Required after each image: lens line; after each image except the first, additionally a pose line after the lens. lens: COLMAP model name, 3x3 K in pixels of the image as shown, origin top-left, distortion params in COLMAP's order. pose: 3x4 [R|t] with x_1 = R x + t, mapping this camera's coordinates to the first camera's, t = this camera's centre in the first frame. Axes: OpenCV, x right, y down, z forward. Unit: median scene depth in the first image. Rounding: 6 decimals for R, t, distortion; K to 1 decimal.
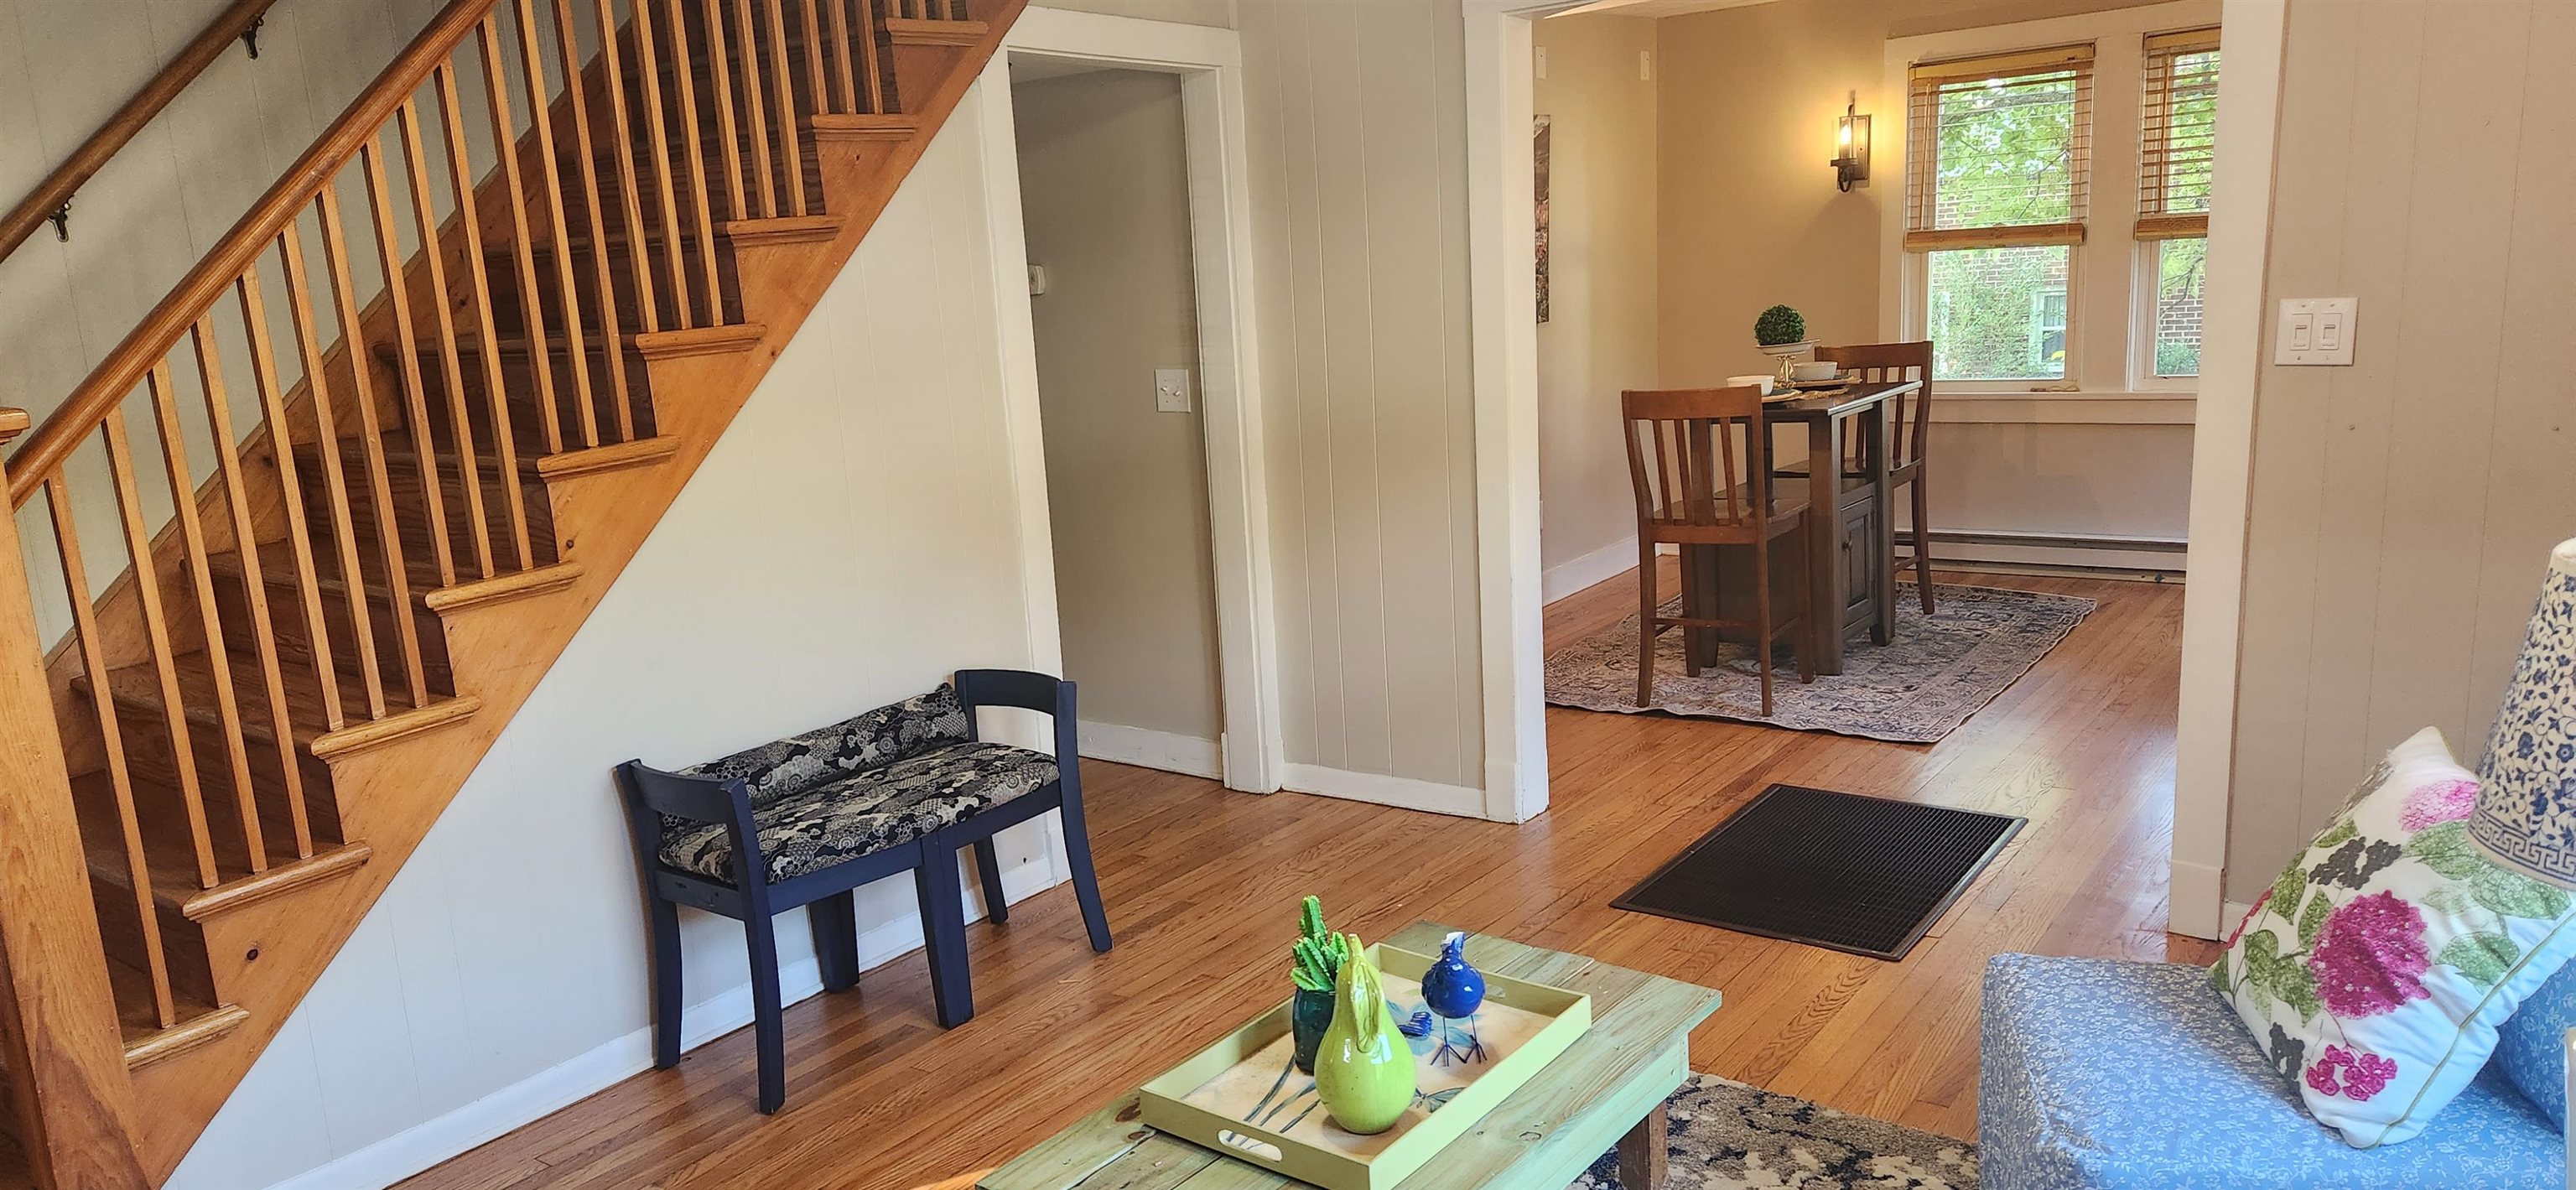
lens RADIAL K [[1700.4, 0, 1318.0], [0, 1700.4, 596.1], [0, 0, 1]] dist [0.086751, -0.076195]
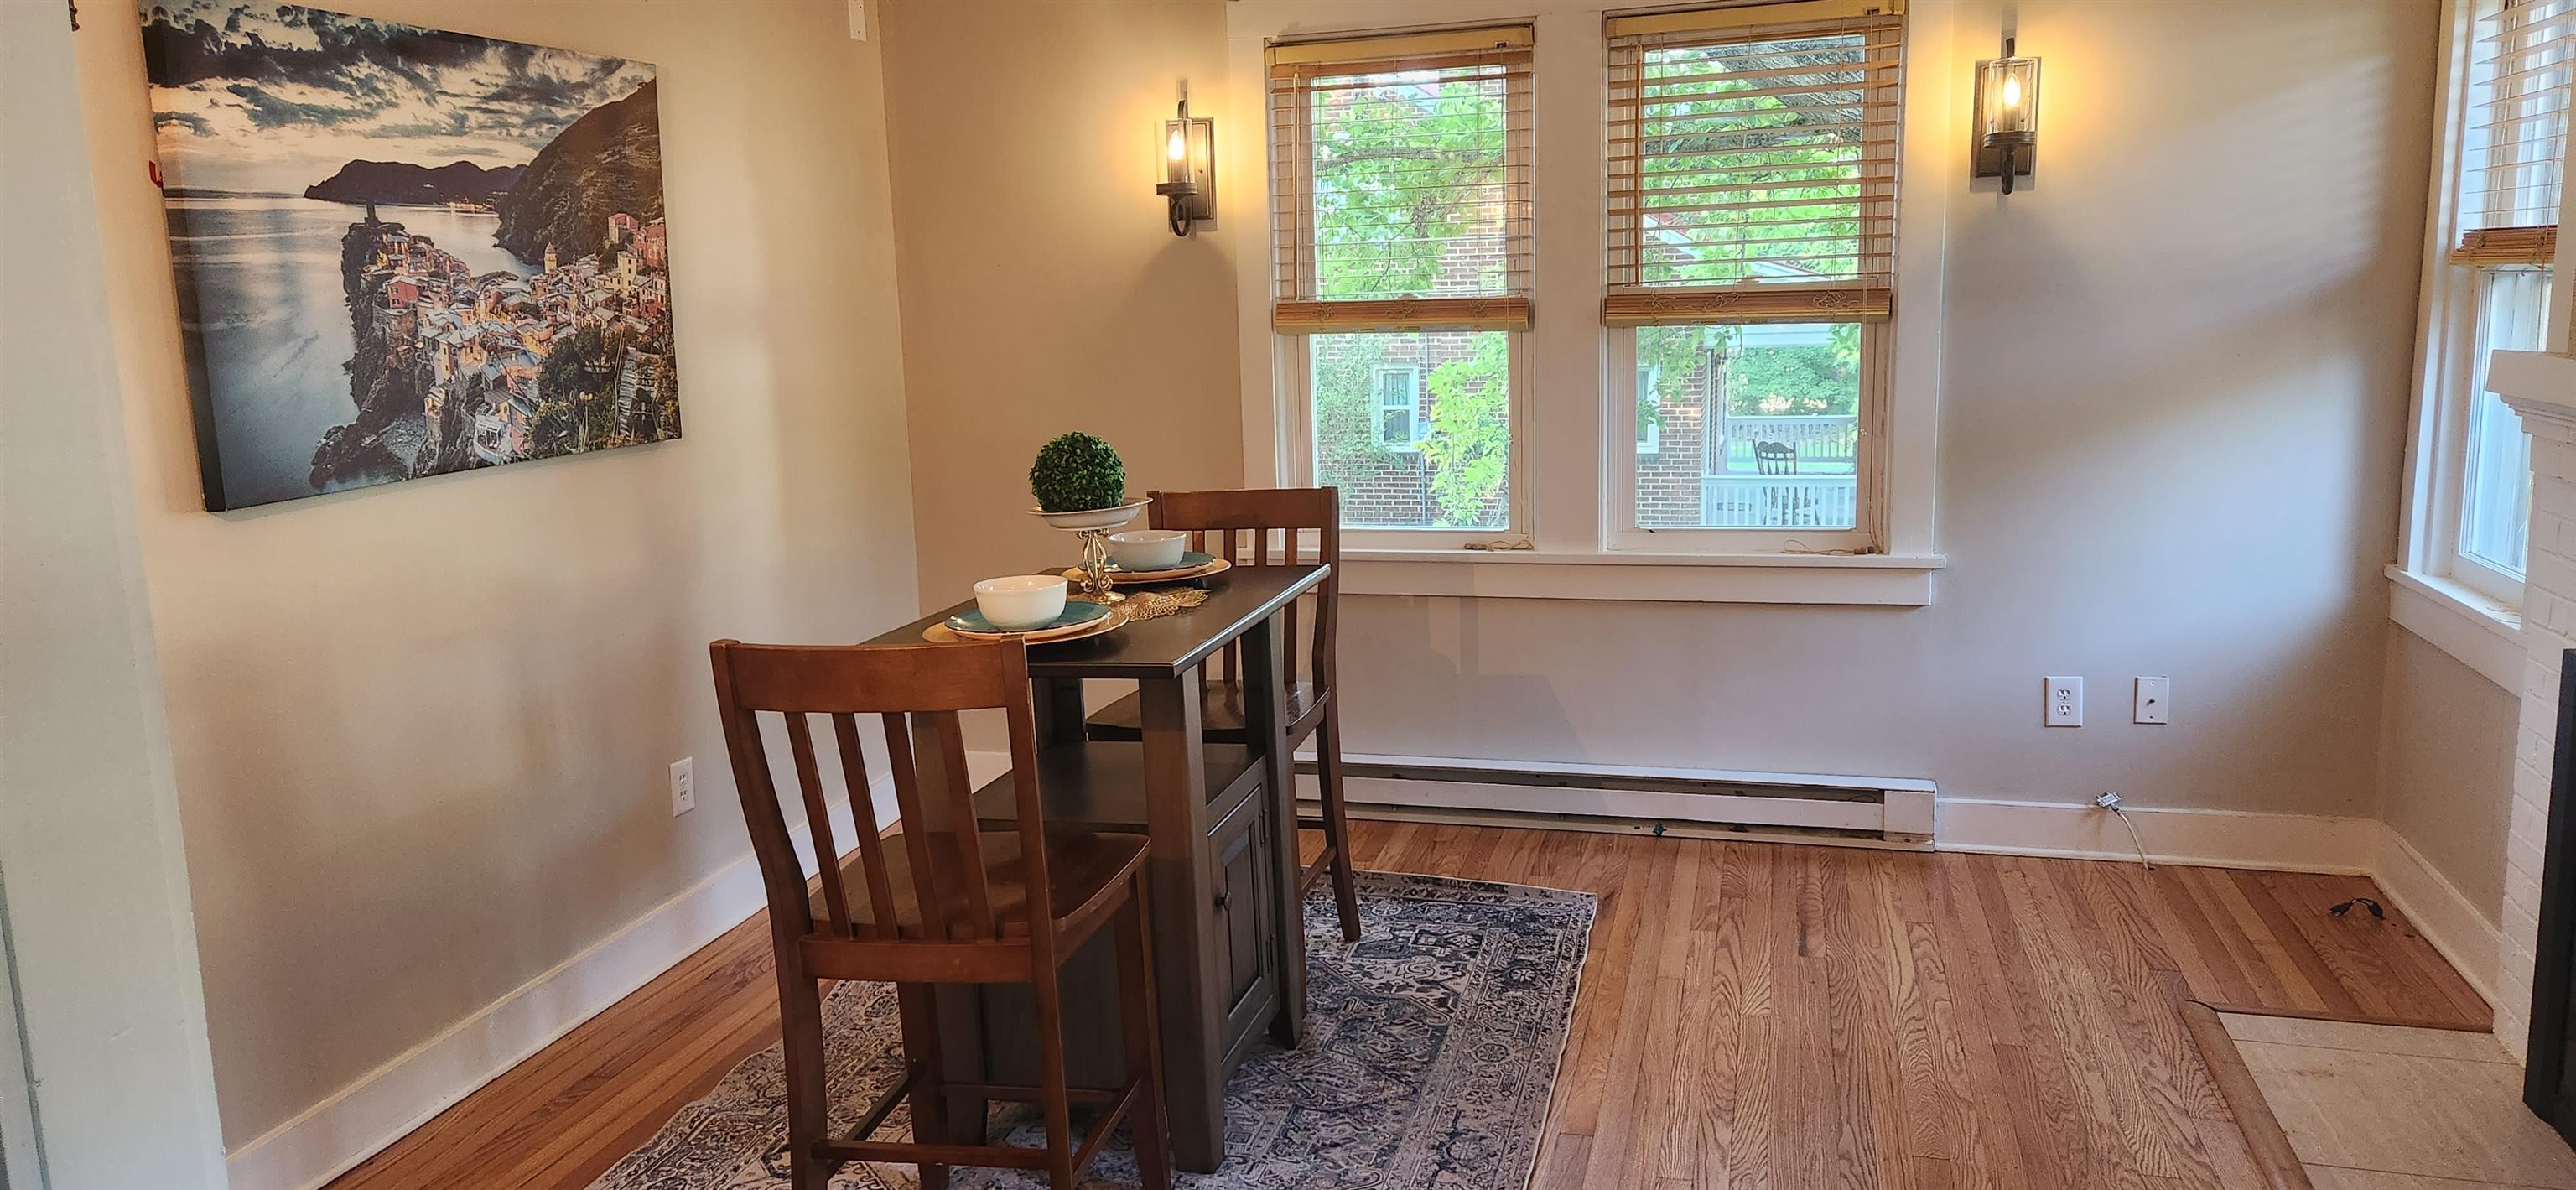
lens RADIAL K [[1700.4, 0, 1318.0], [0, 1700.4, 596.1], [0, 0, 1]] dist [0.086751, -0.076195]
pose [[0.931483, -0.036087, 0.361991, 0.129681], [0.048648, 0.998487, -0.025643, -0.090091], [-0.360518, 0.041497, 0.931829, 0.430073]]
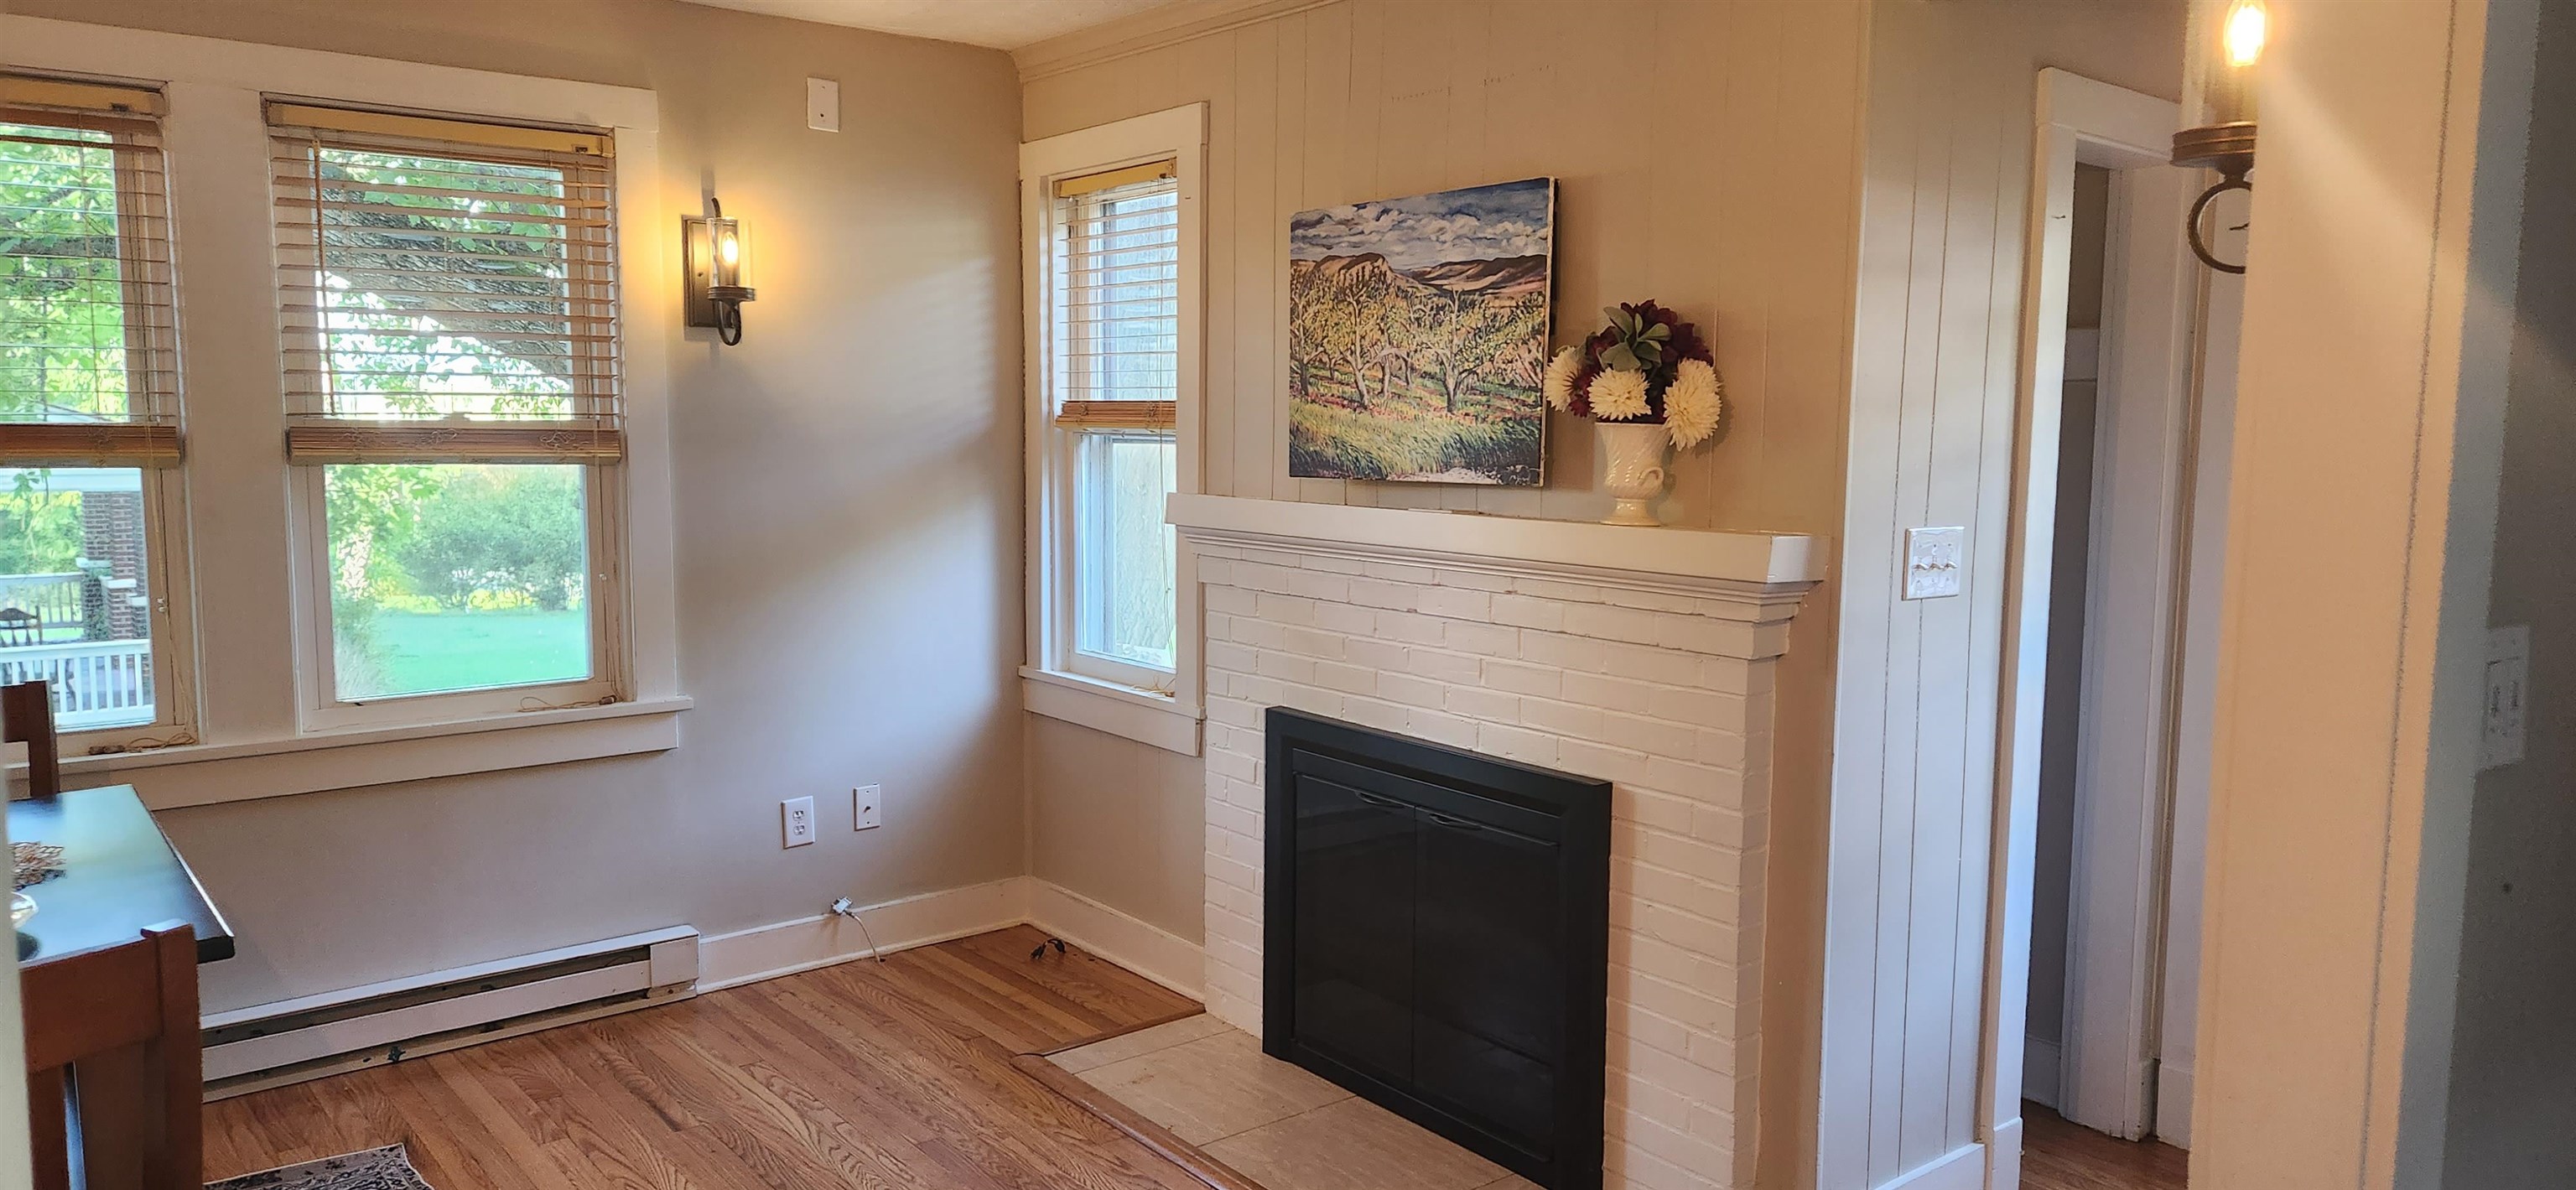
lens RADIAL K [[1686.6, 0, 1291.0], [0, 1686.6, 603.9], [0, 0, 1]] dist [0.004252, 0.001033]
pose [[0.231204, -0.049640, 0.971638, 0.024844], [0.170027, 0.985390, 0.009885, -0.111677], [-0.957933, 0.162919, 0.236266, 0.569506]]
